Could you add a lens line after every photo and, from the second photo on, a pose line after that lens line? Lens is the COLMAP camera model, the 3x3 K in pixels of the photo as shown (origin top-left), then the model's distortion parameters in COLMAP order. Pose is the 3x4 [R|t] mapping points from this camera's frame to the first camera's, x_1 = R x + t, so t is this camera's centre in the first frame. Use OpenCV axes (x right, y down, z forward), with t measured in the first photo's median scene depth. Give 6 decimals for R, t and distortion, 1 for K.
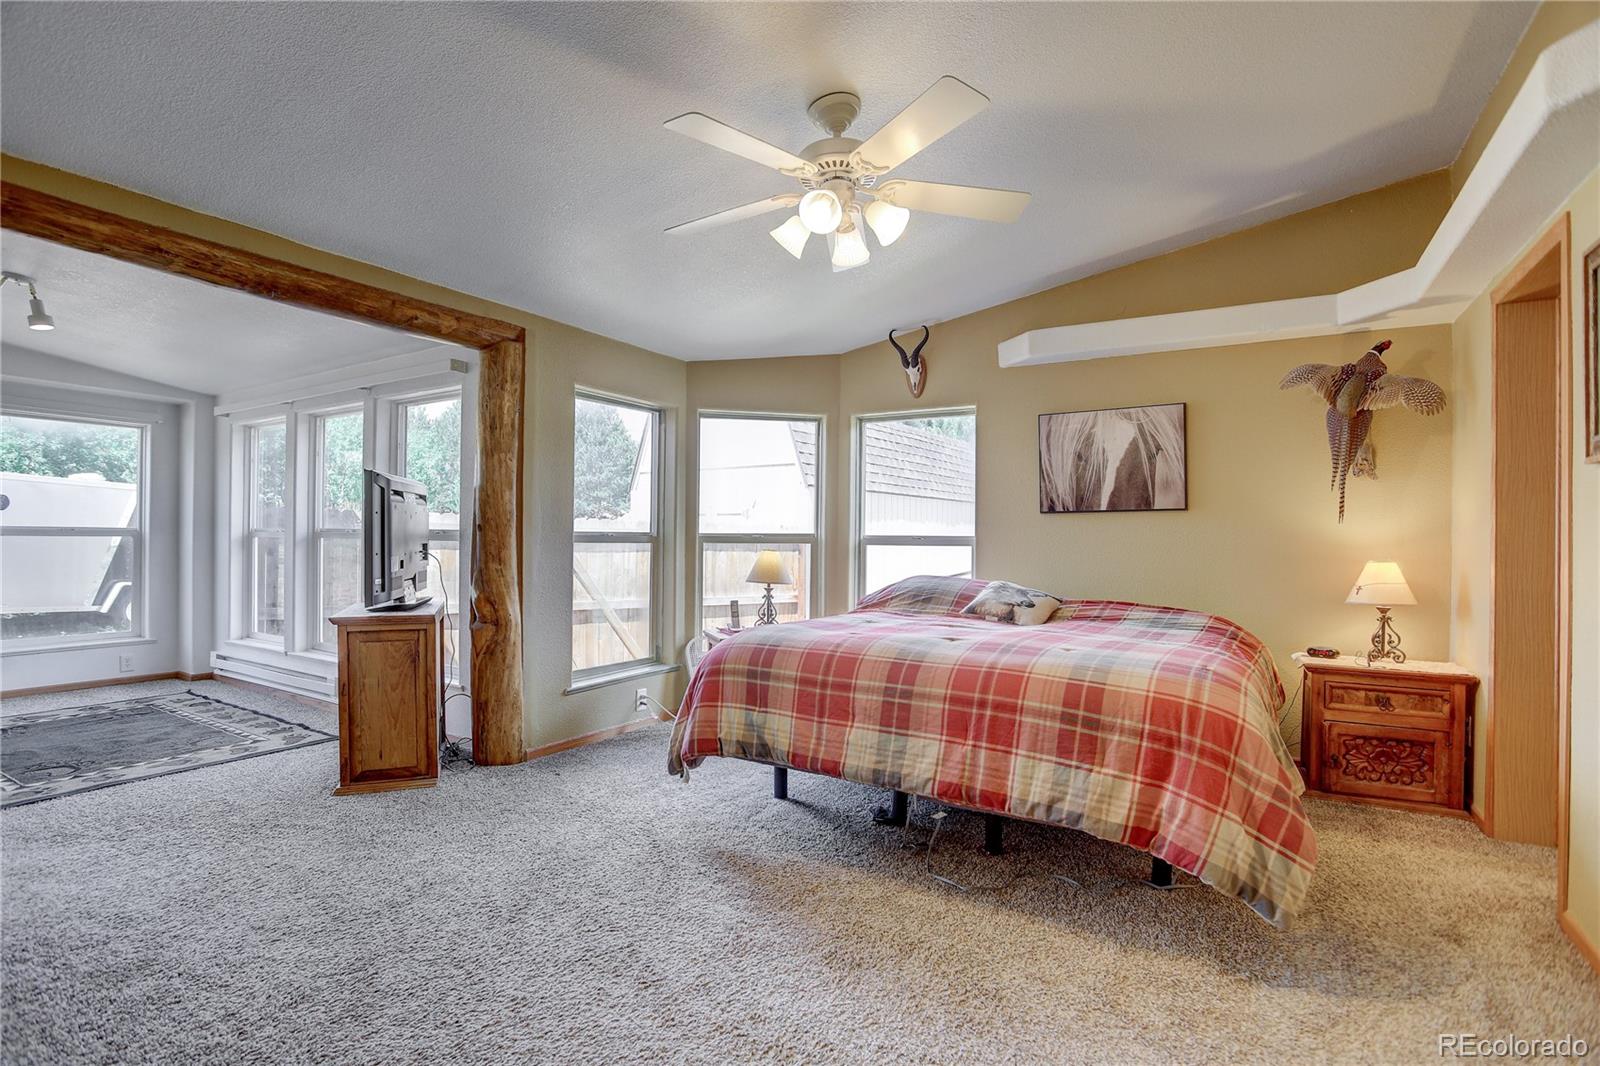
lens RADIAL K [[767.1, 0, 800.0], [0, 767.1, 533.0], [0, 0, 1]] dist [-0.059585, -0.000067]
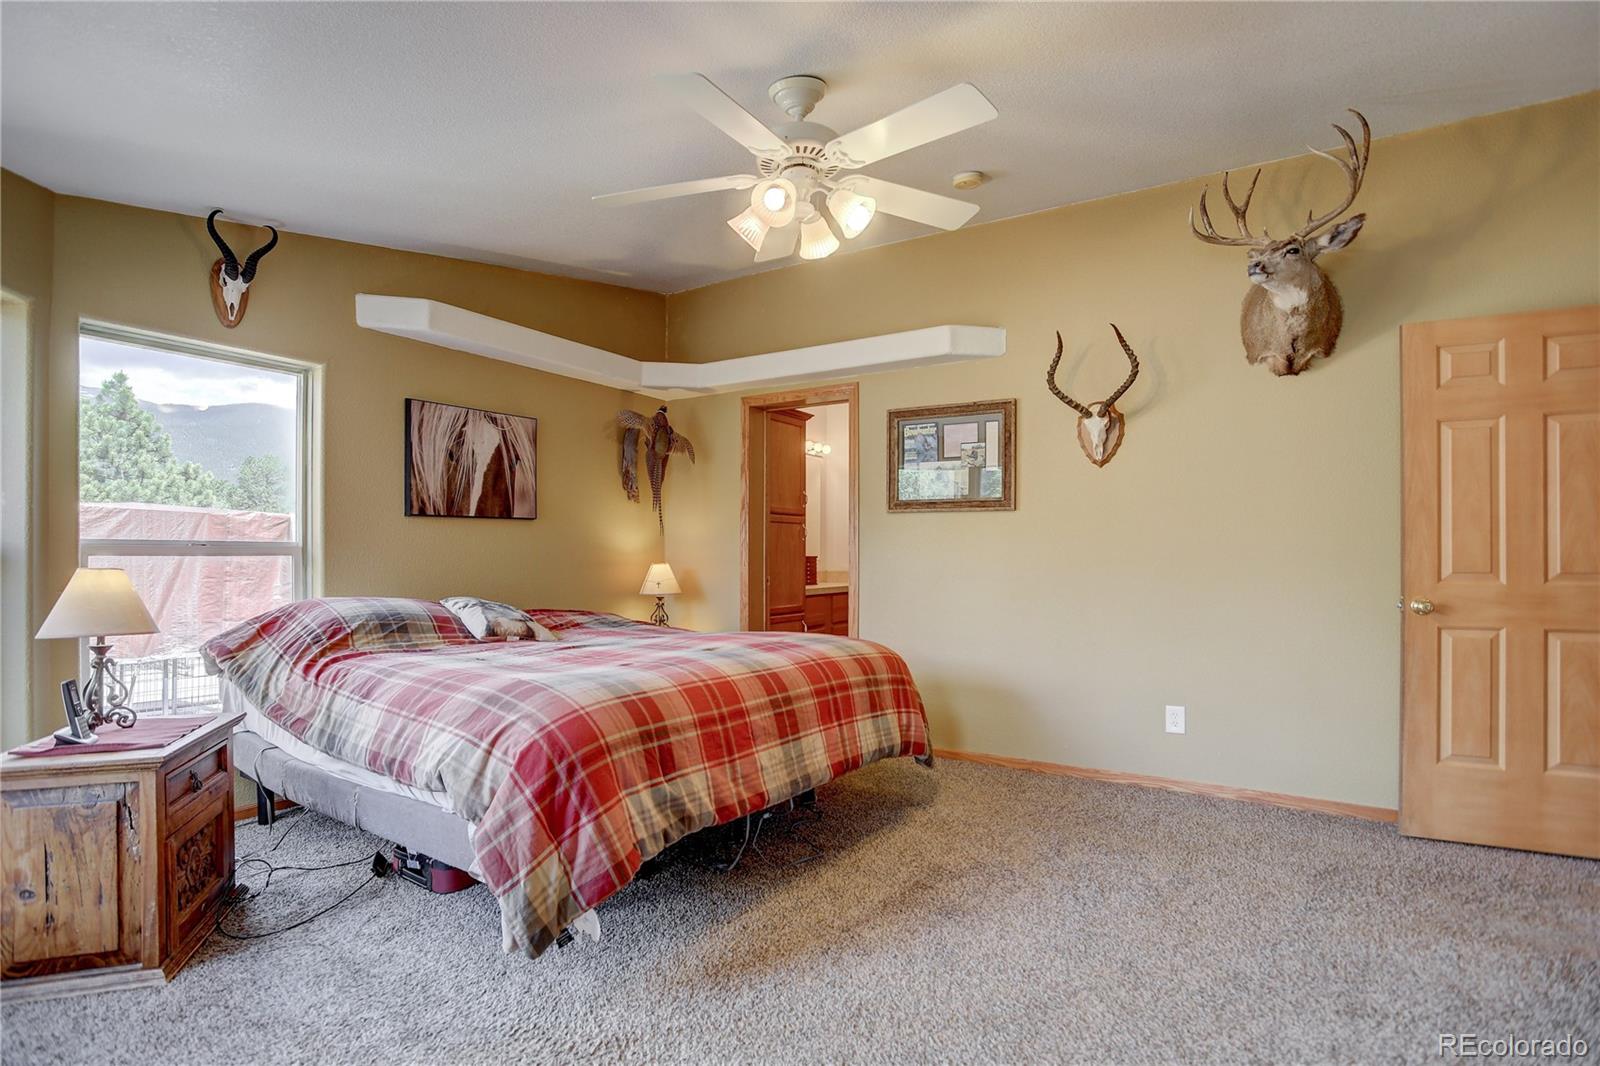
lens RADIAL K [[769.3, 0, 795.0], [0, 769.3, 549.3], [0, 0, 1]] dist [-0.058860, 0.000098]
pose [[0.033234, -0.003341, 0.999442, -0.535353], [-0.012015, 0.999921, 0.003742, 0.002926], [-0.999375, -0.012132, 0.033191, 0.580028]]
